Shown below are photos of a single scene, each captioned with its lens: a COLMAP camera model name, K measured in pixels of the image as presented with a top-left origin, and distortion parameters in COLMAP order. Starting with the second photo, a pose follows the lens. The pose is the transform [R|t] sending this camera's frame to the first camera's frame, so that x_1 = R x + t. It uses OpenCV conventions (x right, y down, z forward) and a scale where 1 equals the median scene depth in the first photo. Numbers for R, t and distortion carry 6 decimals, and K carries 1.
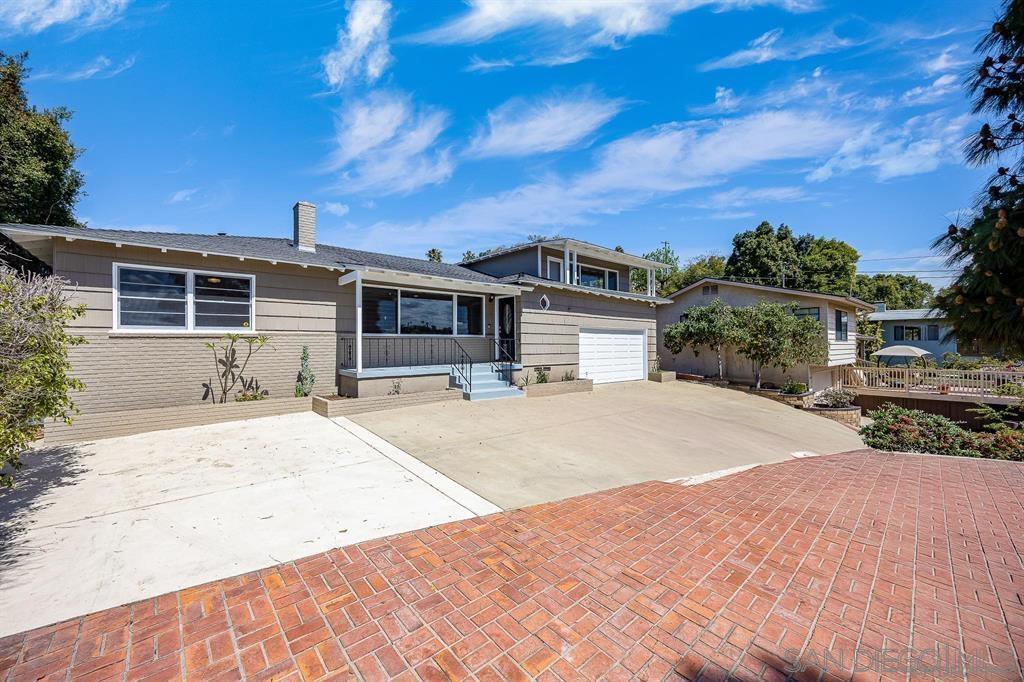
lens RADIAL K [[389.0, 0, 508.7], [0, 389.0, 342.9], [0, 0, 1]] dist [-0.001072, 0.000247]
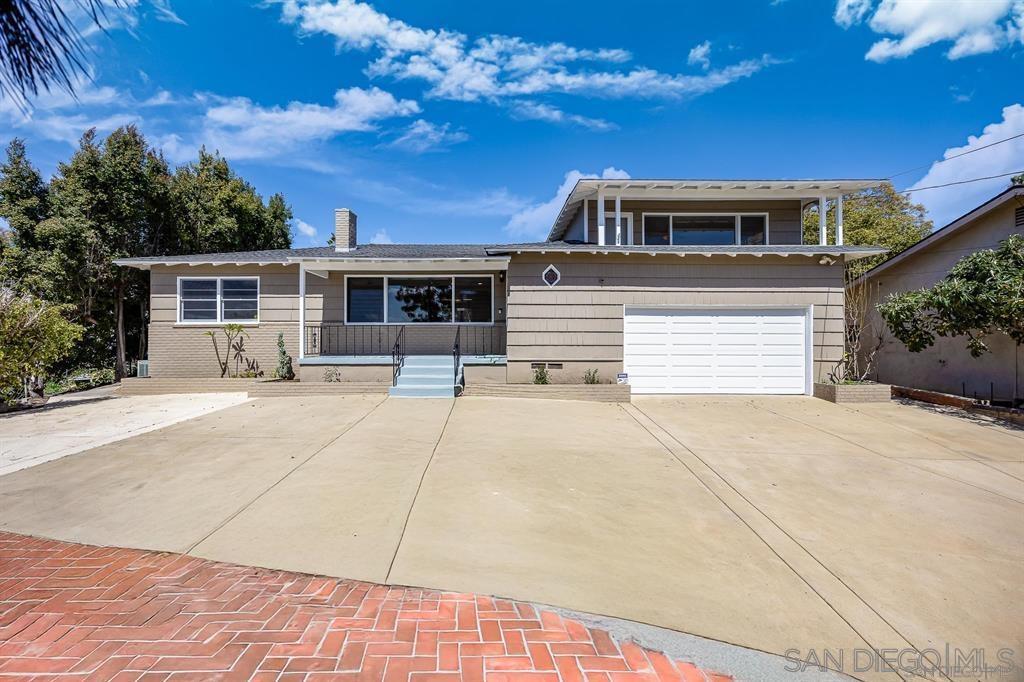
lens RADIAL K [[389.0, 0, 508.7], [0, 389.0, 342.9], [0, 0, 1]] dist [-0.001072, 0.000247]
pose [[0.768445, 0.009121, -0.639851, 0.530632], [0.001743, 0.999865, 0.016346, 0.012227], [0.639913, -0.013676, 0.768326, 0.401091]]
